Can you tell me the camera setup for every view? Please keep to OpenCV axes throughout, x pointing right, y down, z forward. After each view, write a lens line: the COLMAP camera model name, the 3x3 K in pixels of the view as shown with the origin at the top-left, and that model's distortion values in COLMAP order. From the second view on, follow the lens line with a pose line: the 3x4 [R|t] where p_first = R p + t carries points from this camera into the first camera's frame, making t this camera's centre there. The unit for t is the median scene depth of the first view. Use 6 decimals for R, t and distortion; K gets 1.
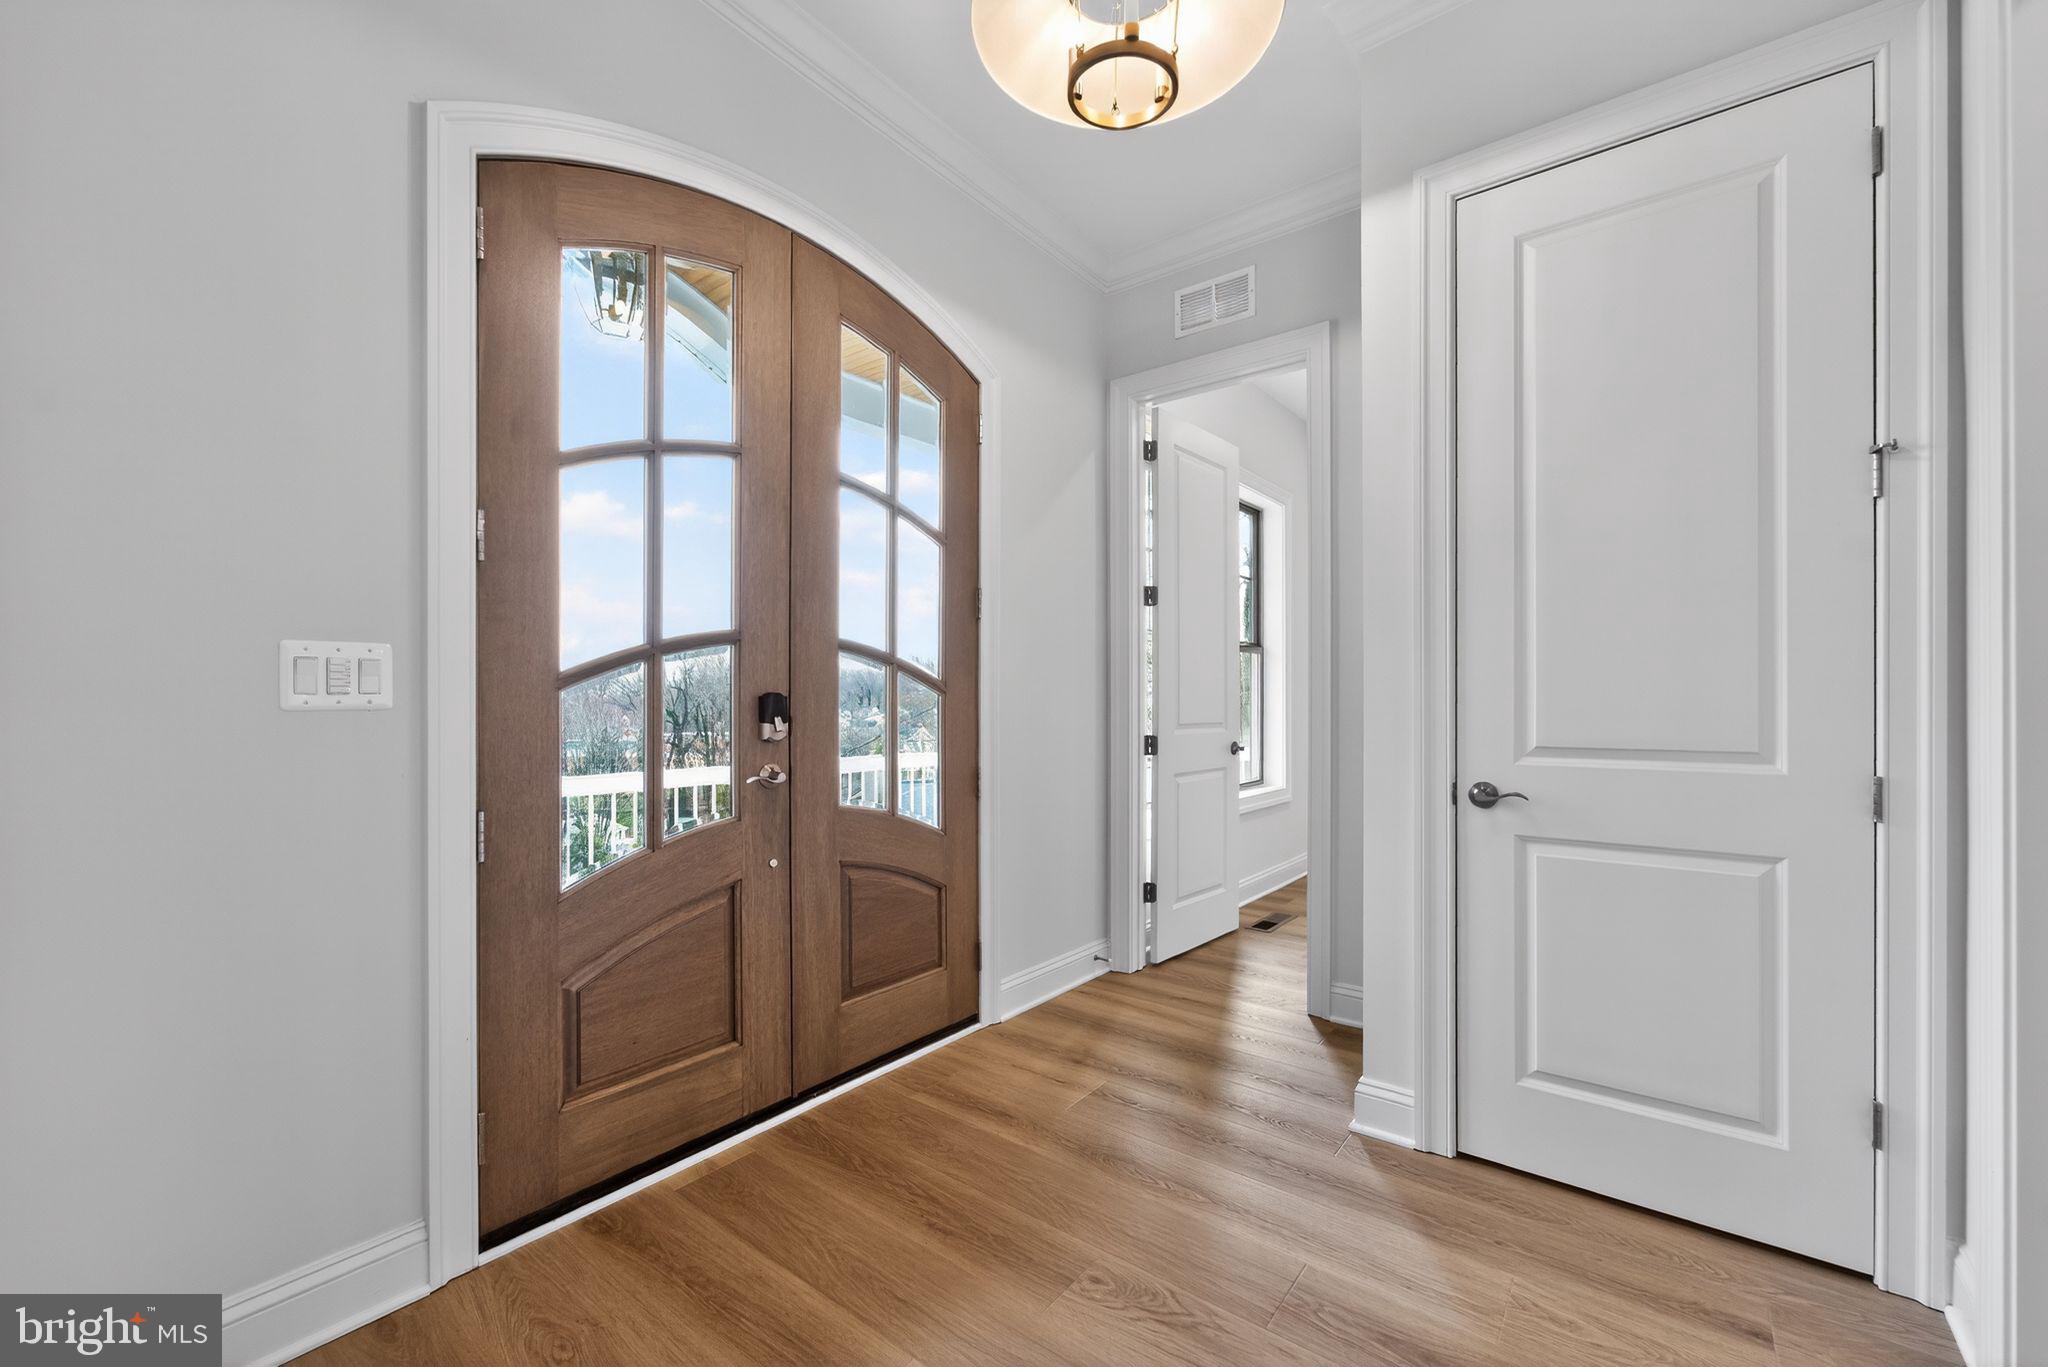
lens RADIAL K [[835.0, 0, 1015.9], [0, 835.0, 695.8], [0, 0, 1]] dist [-0.007408, 0.001375]
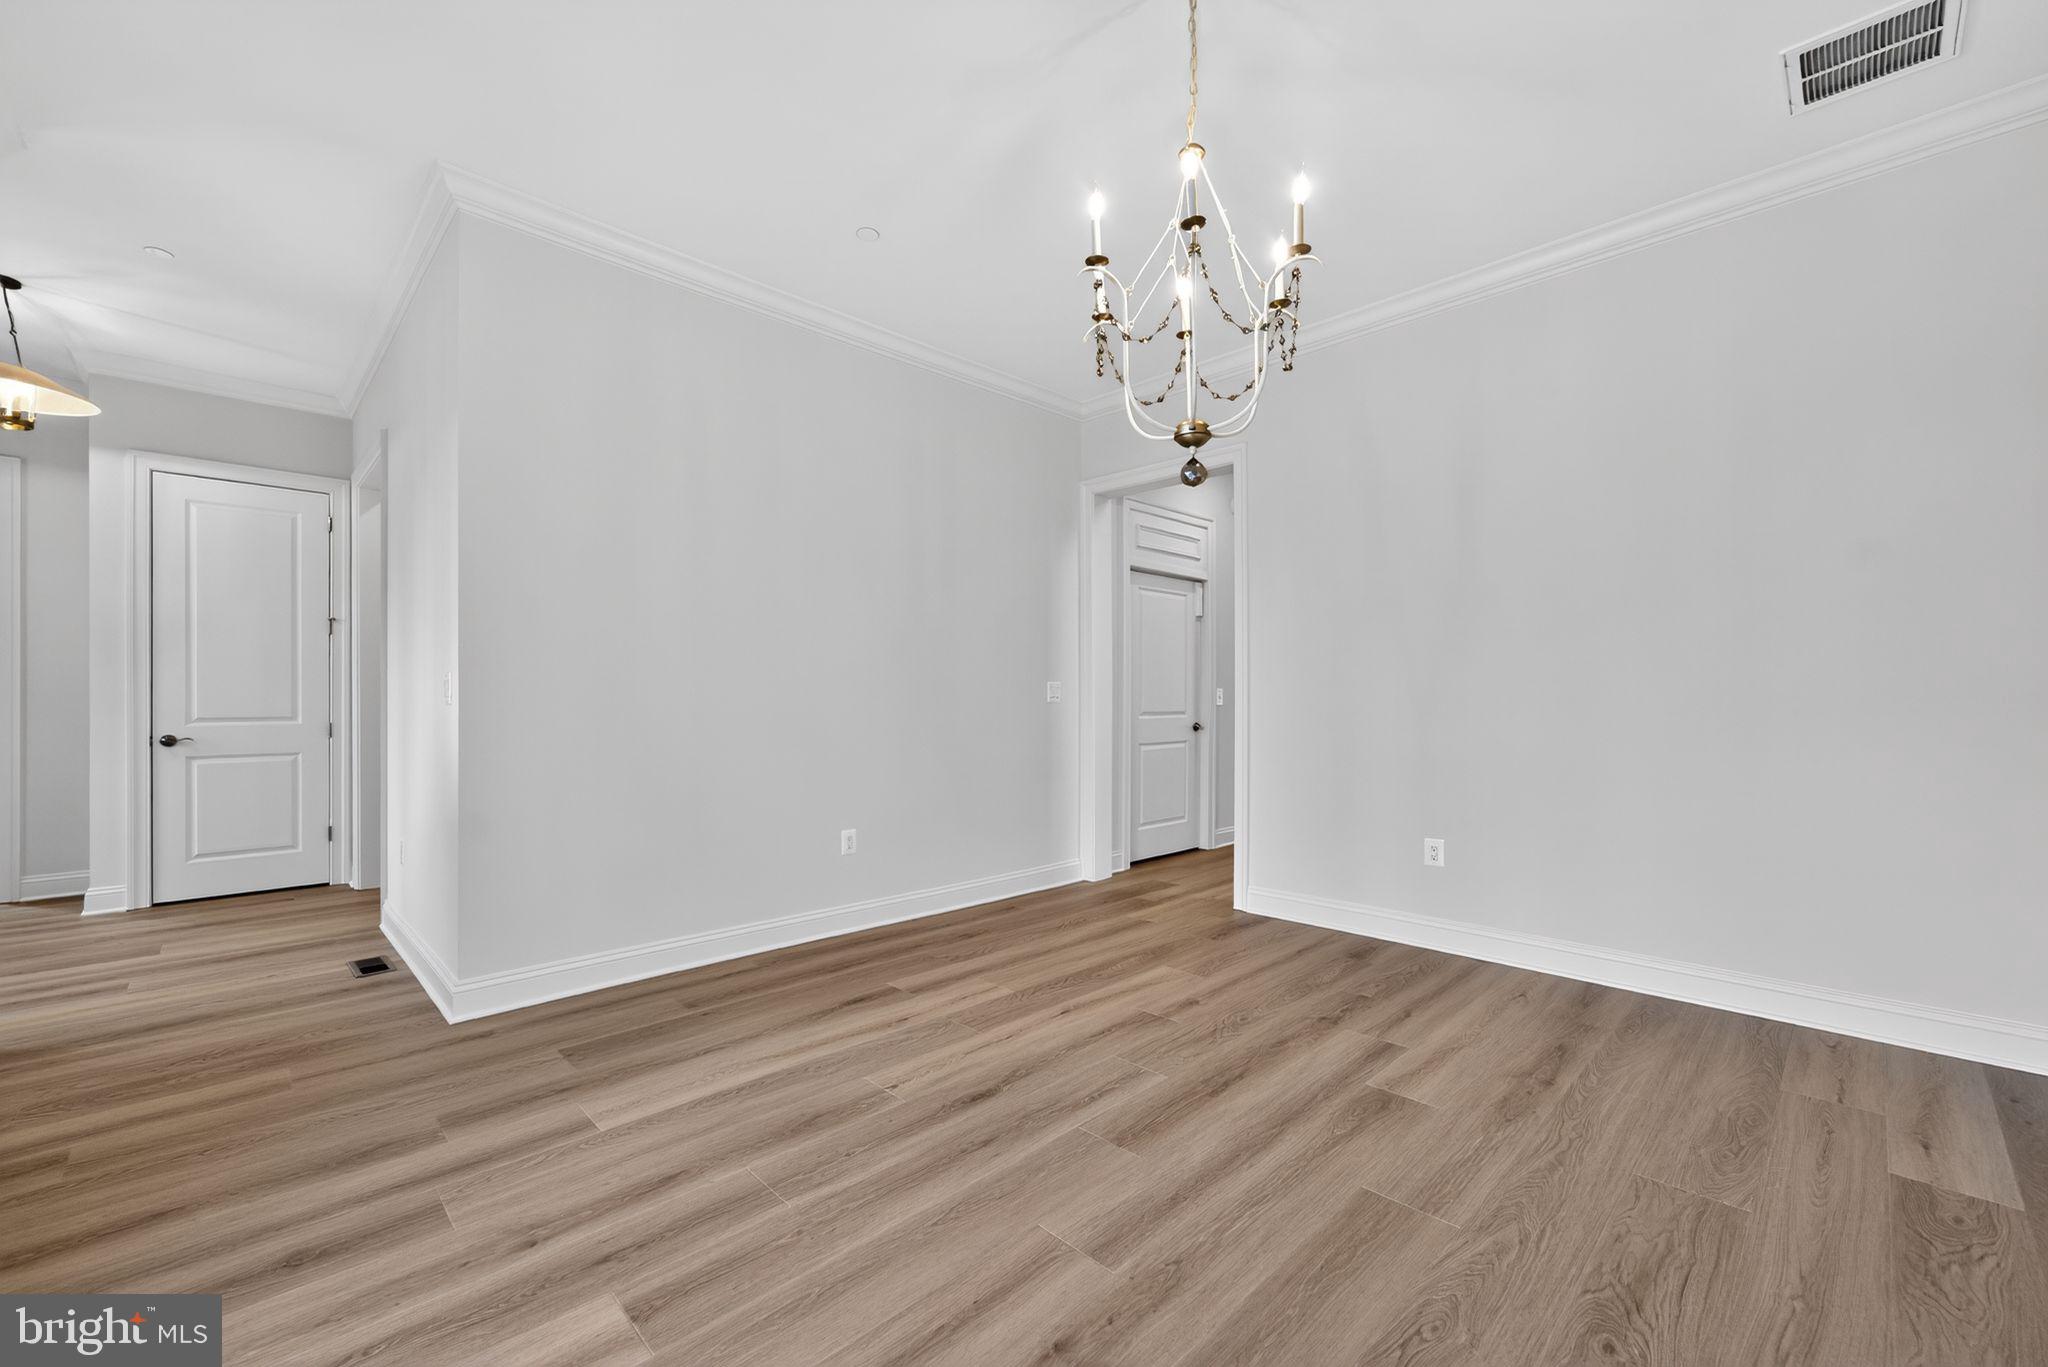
lens RADIAL K [[835.0, 0, 1061.3], [0, 835.0, 696.2], [0, 0, 1]] dist [-0.007408, 0.001375]
pose [[0.113442, -0.005360, 0.993530, -1.430143], [-0.007233, 0.999954, 0.006220, -0.034147], [-0.993518, -0.007892, 0.113398, -1.700217]]
